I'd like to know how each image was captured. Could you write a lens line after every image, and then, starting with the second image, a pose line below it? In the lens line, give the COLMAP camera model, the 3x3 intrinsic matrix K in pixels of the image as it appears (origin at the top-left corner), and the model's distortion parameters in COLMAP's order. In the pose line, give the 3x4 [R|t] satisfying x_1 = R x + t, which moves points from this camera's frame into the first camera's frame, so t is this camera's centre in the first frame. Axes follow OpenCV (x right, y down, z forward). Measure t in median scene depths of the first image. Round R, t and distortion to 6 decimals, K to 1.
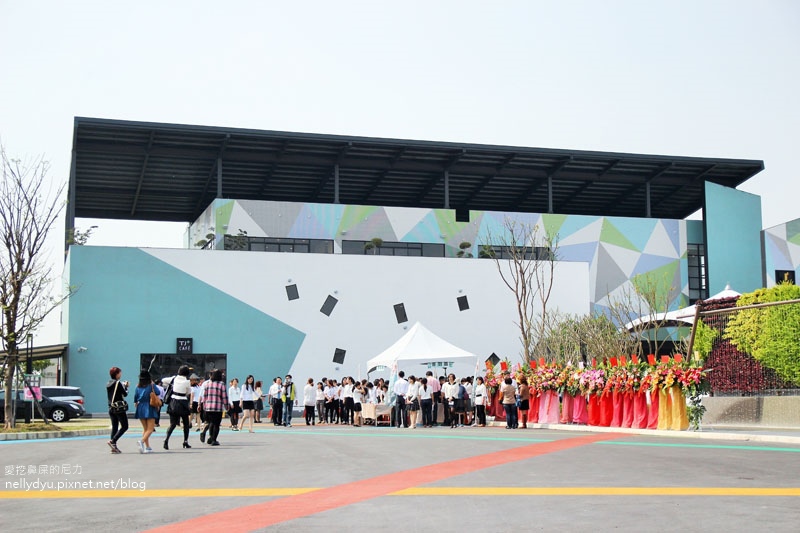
lens RADIAL K [[1127.6, 0, 400.0], [0, 1127.6, 266.5], [0, 0, 1]] dist [0.002731, 0.005738]
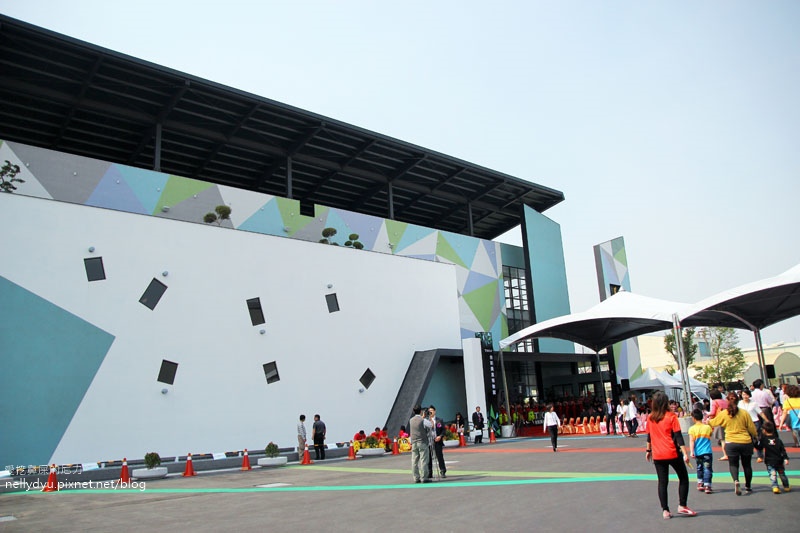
lens RADIAL K [[632.6, 0, 400.0], [0, 632.6, 266.5], [0, 0, 1]] dist [-0.093040, 0.001702]
pose [[0.912938, 0.049311, 0.405109, -0.070801], [0.001659, 0.992217, -0.124513, 0.056968], [-0.408096, 0.114345, 0.905750, 0.549258]]
